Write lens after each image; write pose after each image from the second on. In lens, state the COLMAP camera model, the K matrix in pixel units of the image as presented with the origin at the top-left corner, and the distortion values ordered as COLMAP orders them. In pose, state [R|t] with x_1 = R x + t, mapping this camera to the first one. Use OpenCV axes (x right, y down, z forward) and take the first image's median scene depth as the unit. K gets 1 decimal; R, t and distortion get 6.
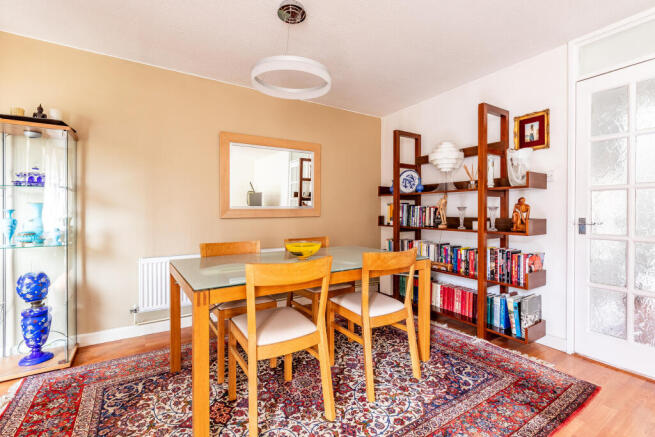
lens RADIAL K [[302.1, 0, 329.0], [0, 302.1, 214.4], [0, 0, 1]] dist [-0.000894, 0.000190]
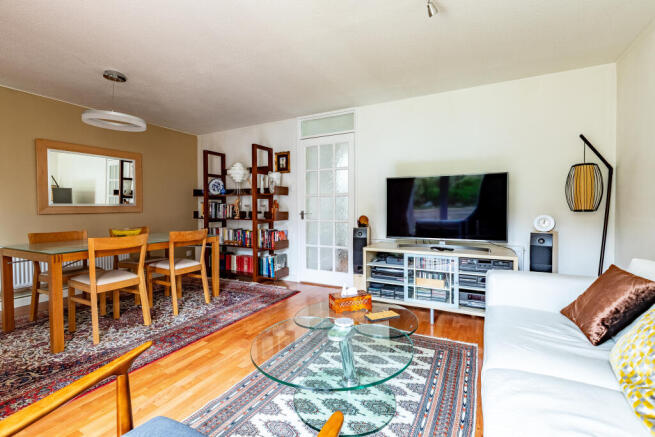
lens RADIAL K [[288.0, 0, 328.9], [0, 288.0, 214.0], [0, 0, 1]] dist [-0.000135, -0.000070]
pose [[0.859764, -0.014898, 0.510475, 0.034554], [0.008710, 0.999857, 0.014510, 0.005152], [-0.510618, -0.008028, 0.859770, -0.527596]]
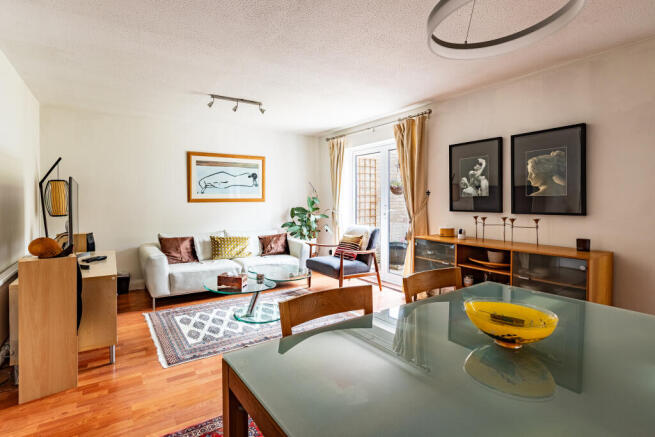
lens RADIAL K [[317.1, 0, 312.6], [0, 317.1, 202.4], [0, 0, 1]] dist [-0.002541, -0.000109]
pose [[-0.999936, -0.001480, -0.011178, 0.160292], [-0.001628, 0.999911, 0.013221, -0.057090], [0.011157, 0.013238, -0.999850, 1.098973]]
